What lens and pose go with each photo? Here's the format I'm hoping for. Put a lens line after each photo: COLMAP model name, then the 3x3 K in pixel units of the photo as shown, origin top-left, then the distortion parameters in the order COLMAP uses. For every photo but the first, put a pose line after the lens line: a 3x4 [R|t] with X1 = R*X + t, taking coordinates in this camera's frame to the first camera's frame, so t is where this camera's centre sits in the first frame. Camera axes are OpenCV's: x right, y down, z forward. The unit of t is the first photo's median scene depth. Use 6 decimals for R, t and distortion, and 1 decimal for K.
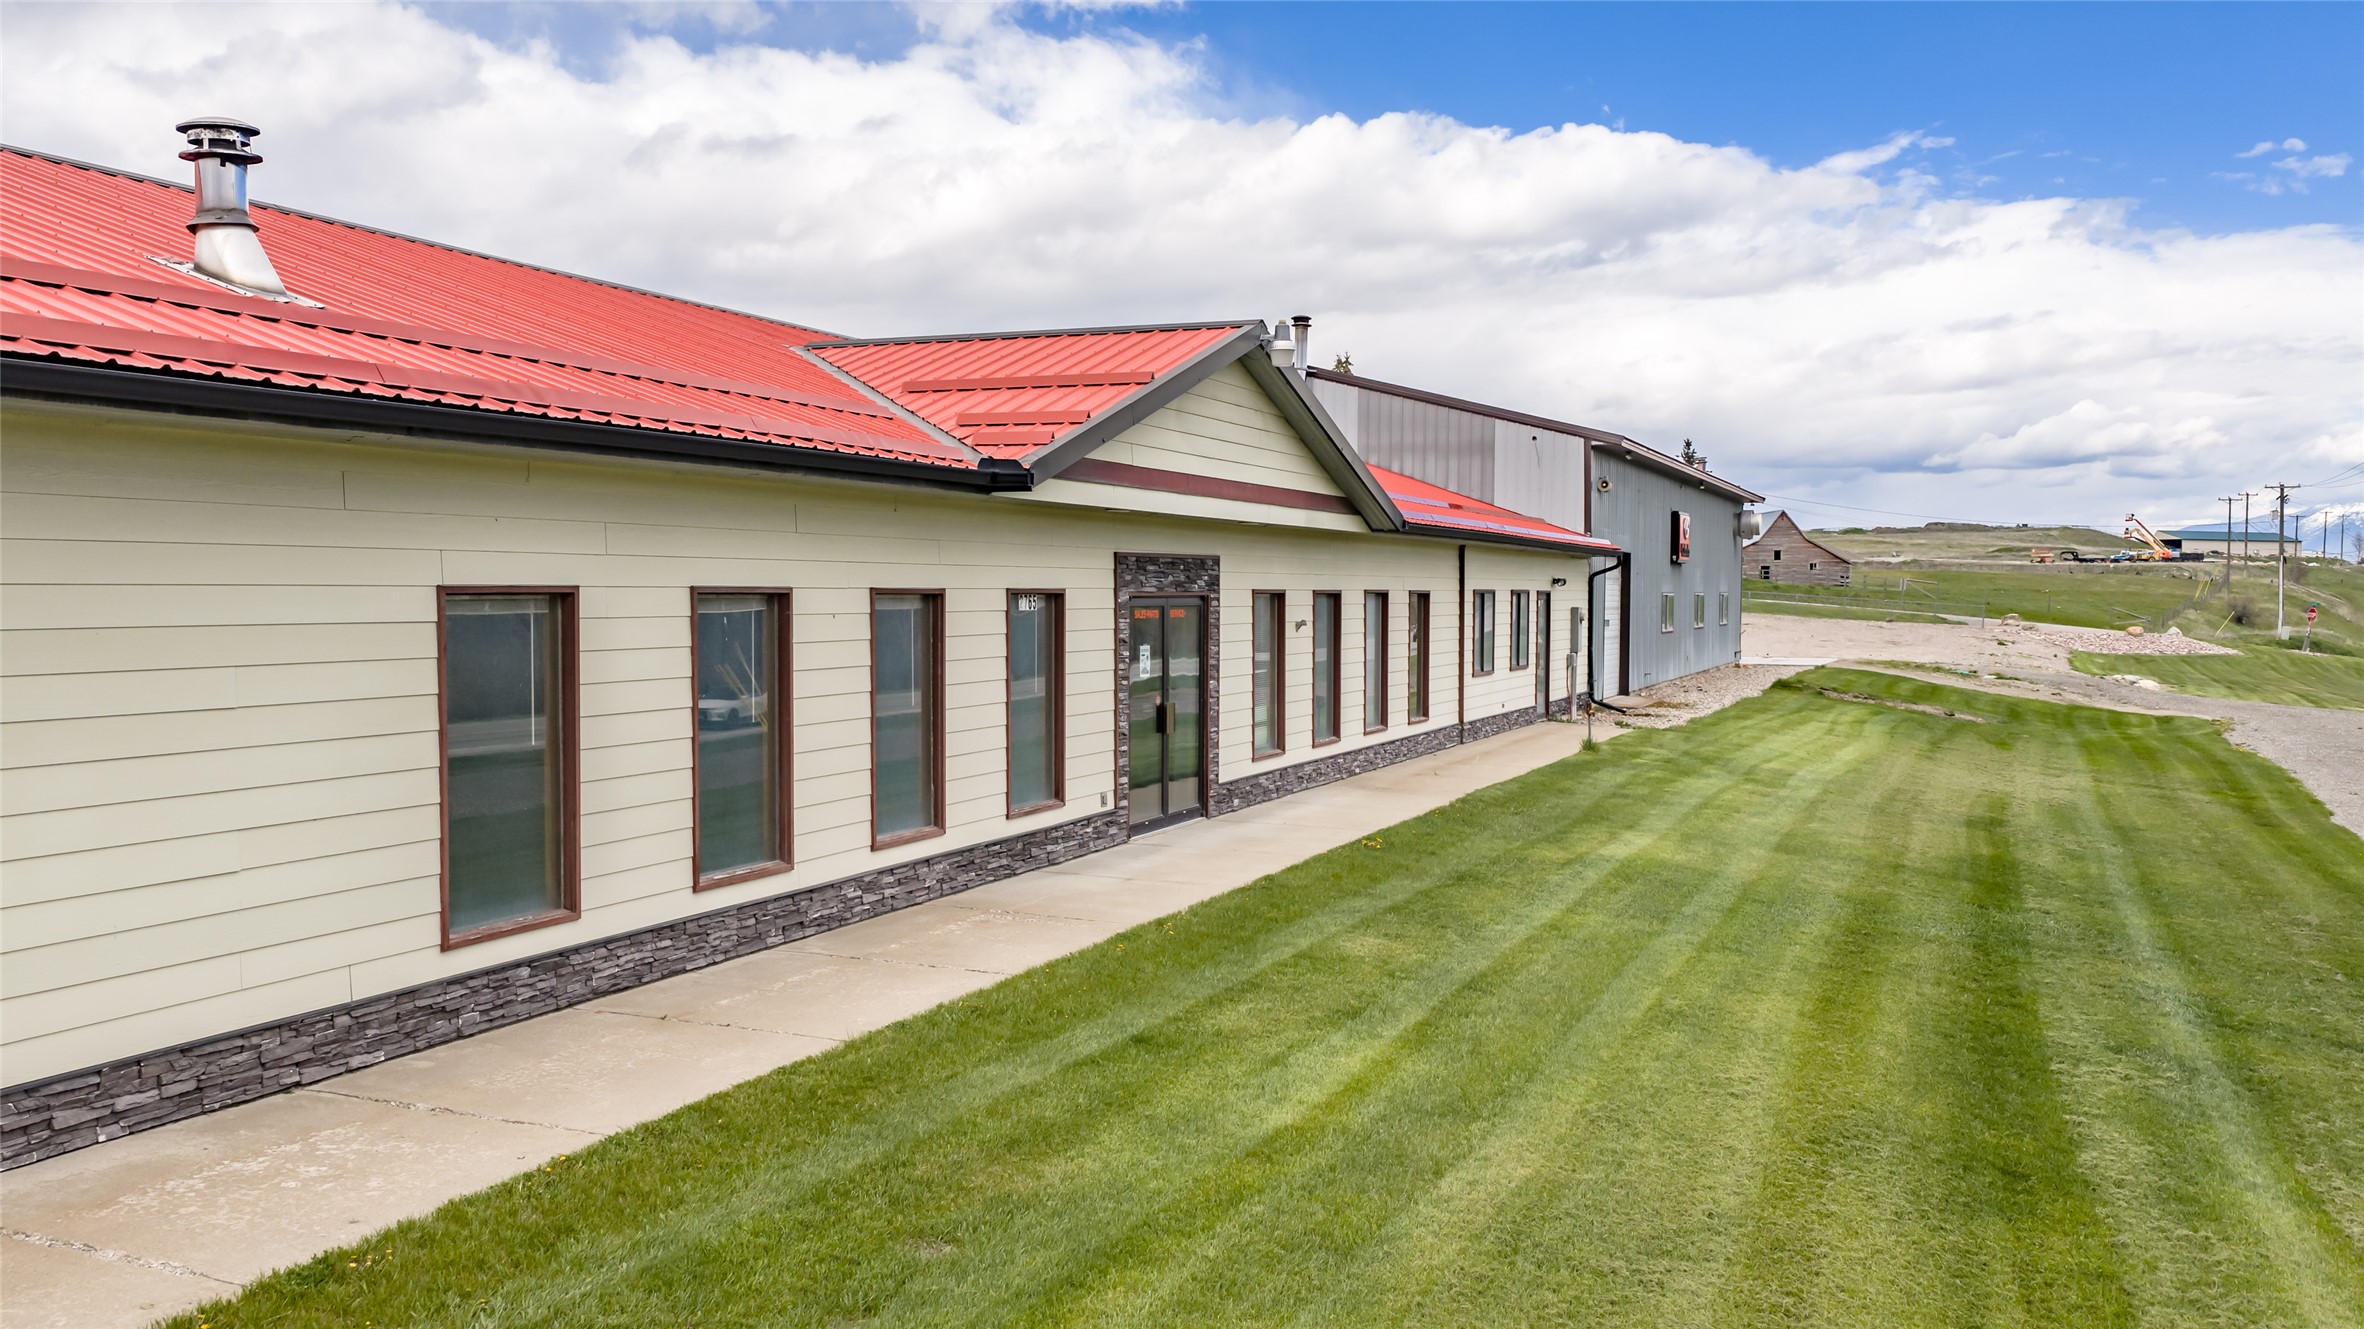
lens RADIAL K [[1958.6, 0, 1182.0], [0, 1958.6, 664.5], [0, 0, 1]] dist [0.037320, -0.072255]
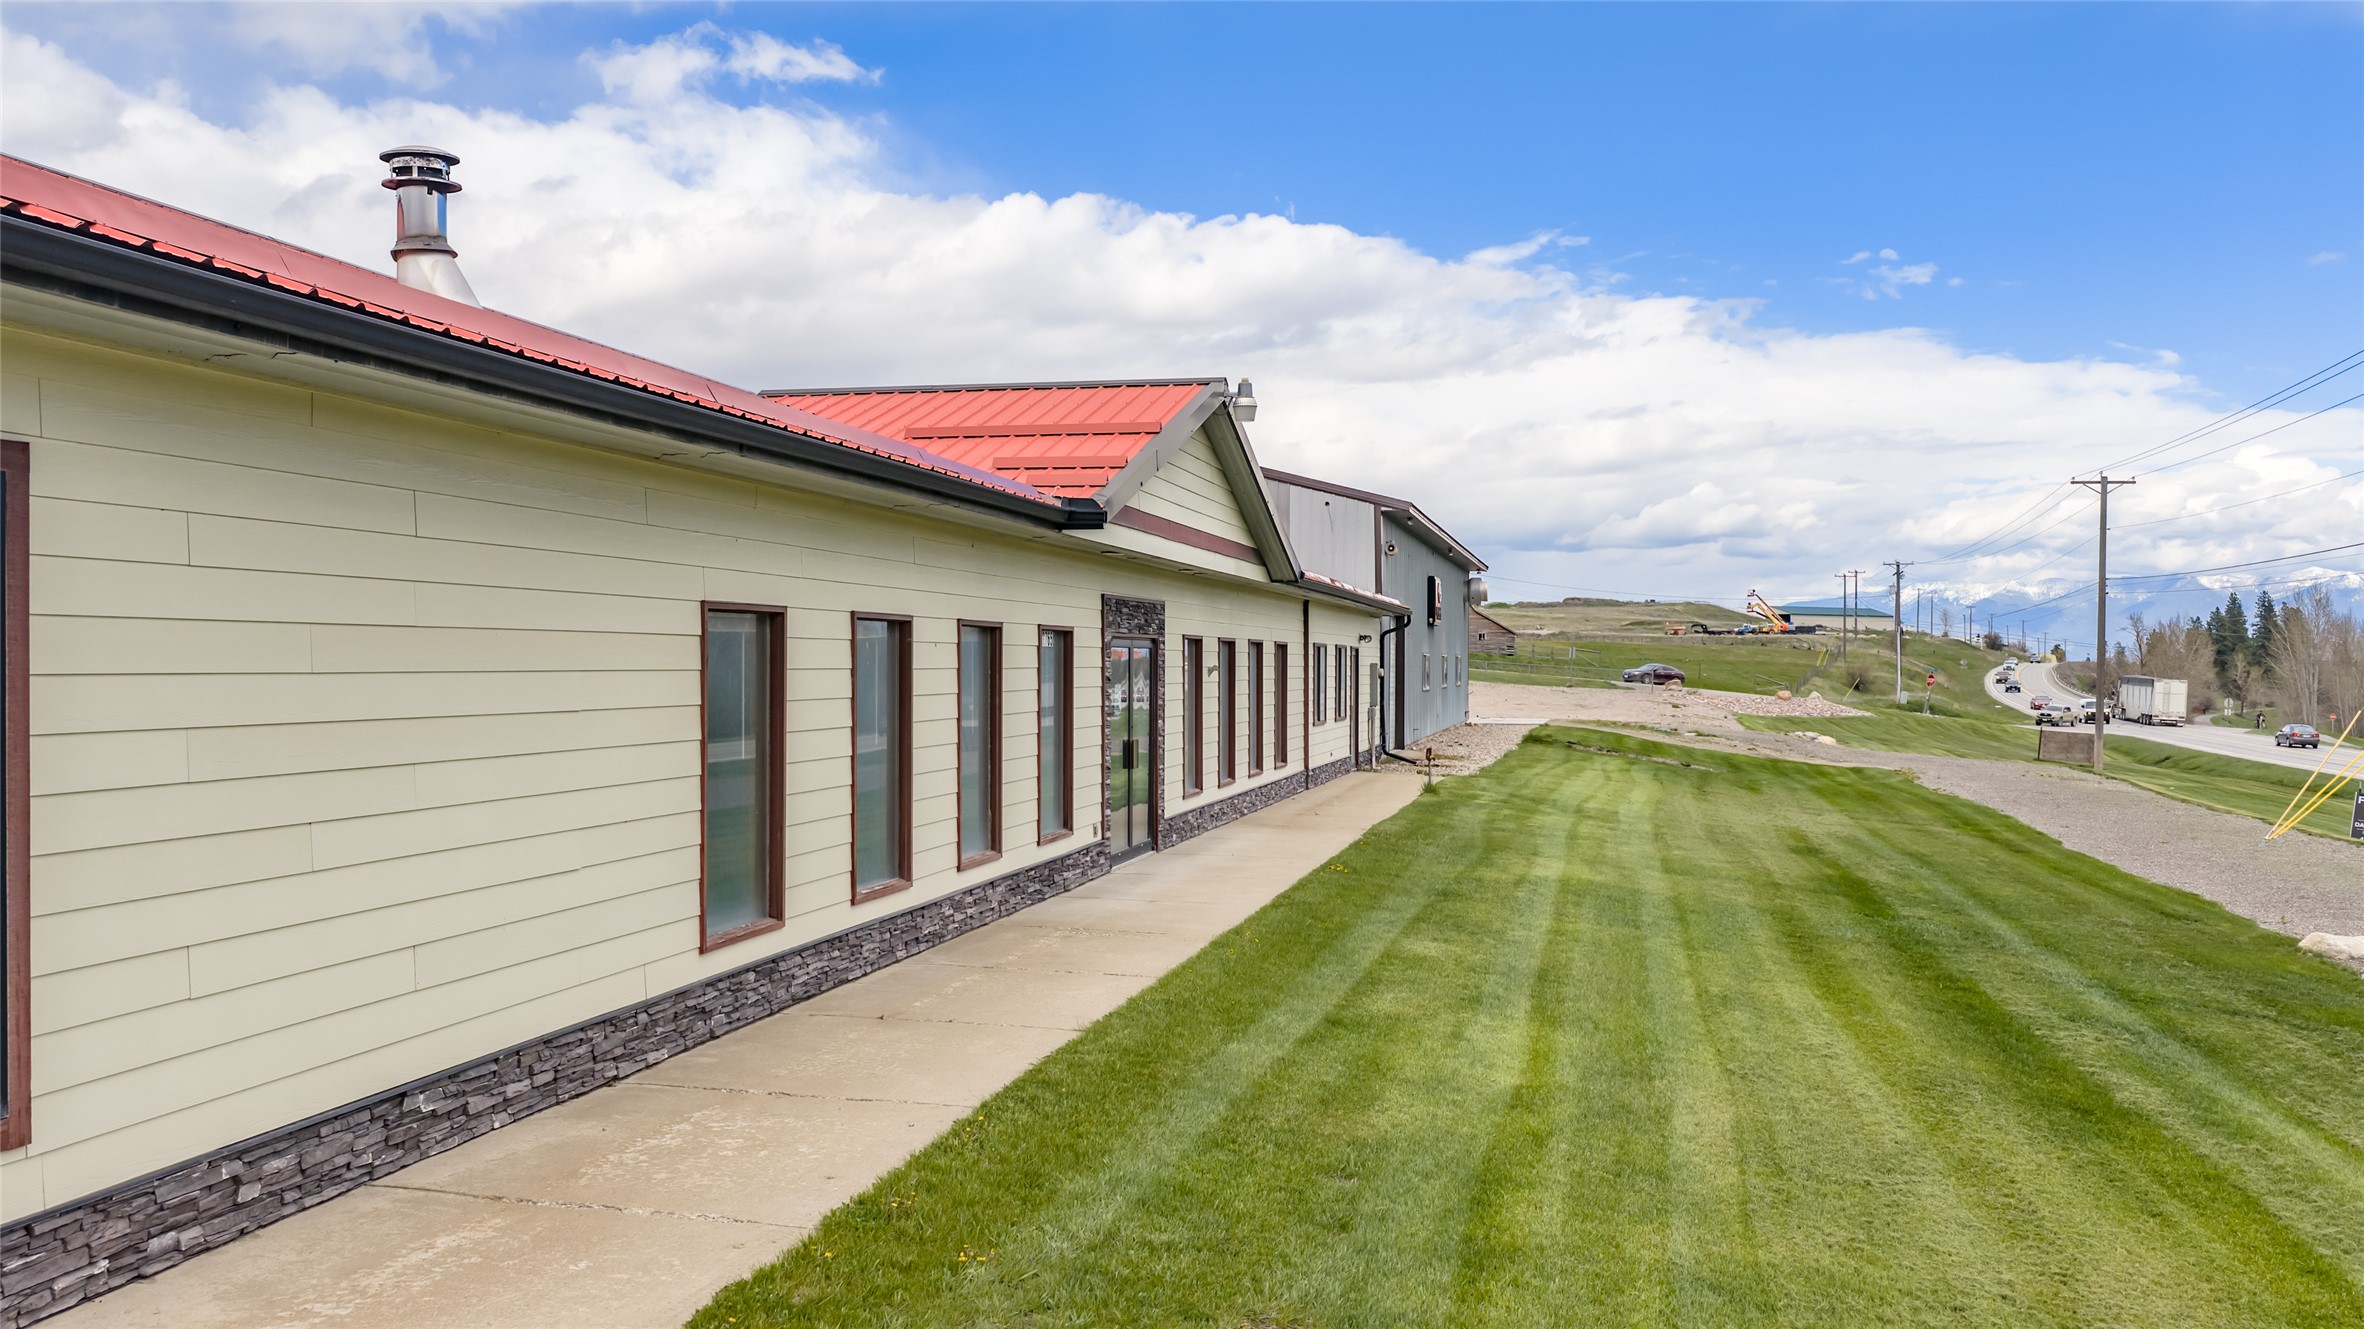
lens RADIAL K [[1952.9, 0, 1182.0], [0, 1952.9, 664.5], [0, 0, 1]] dist [0.034860, -0.065759]
pose [[0.985233, -0.002396, 0.171199, -0.076276], [0.008816, 0.999286, -0.036748, 0.008487], [-0.170989, 0.037715, 0.984551, -0.016217]]
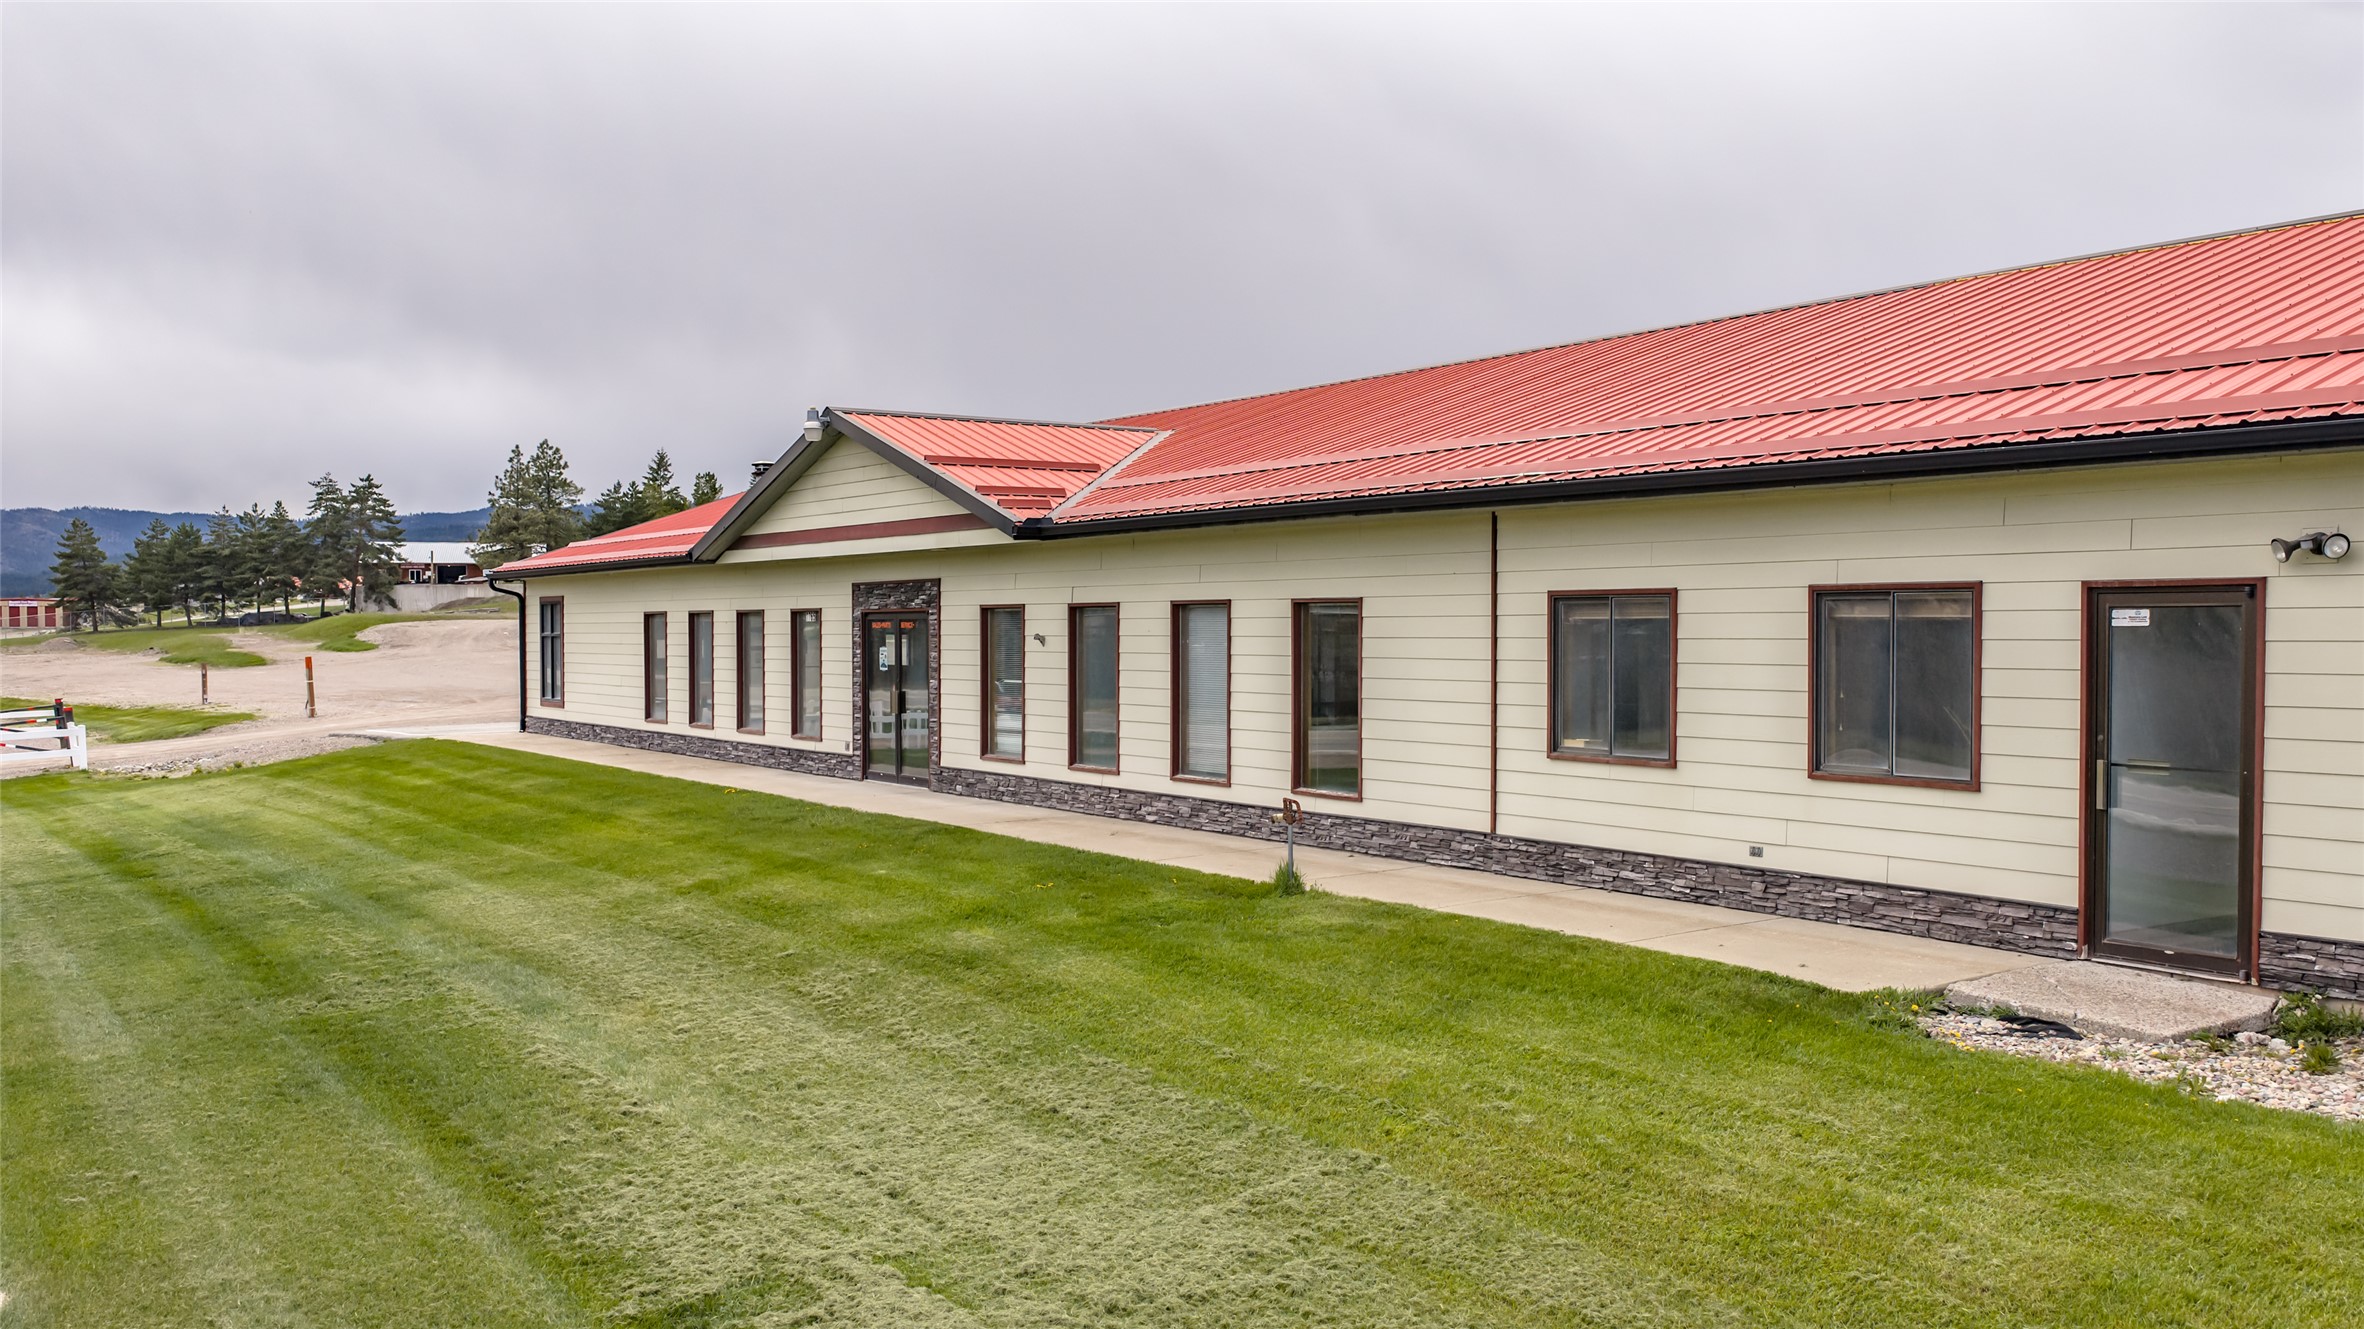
lens RADIAL K [[2034.0, 0, 1182.0], [0, 2034.0, 664.5], [0, 0, 1]] dist [0.029724, -0.063358]
pose [[-0.563431, 0.017863, -0.825970, 0.493323], [-0.027165, 0.998825, 0.040131, -0.028590], [0.825717, 0.045049, -0.562283, 0.927665]]
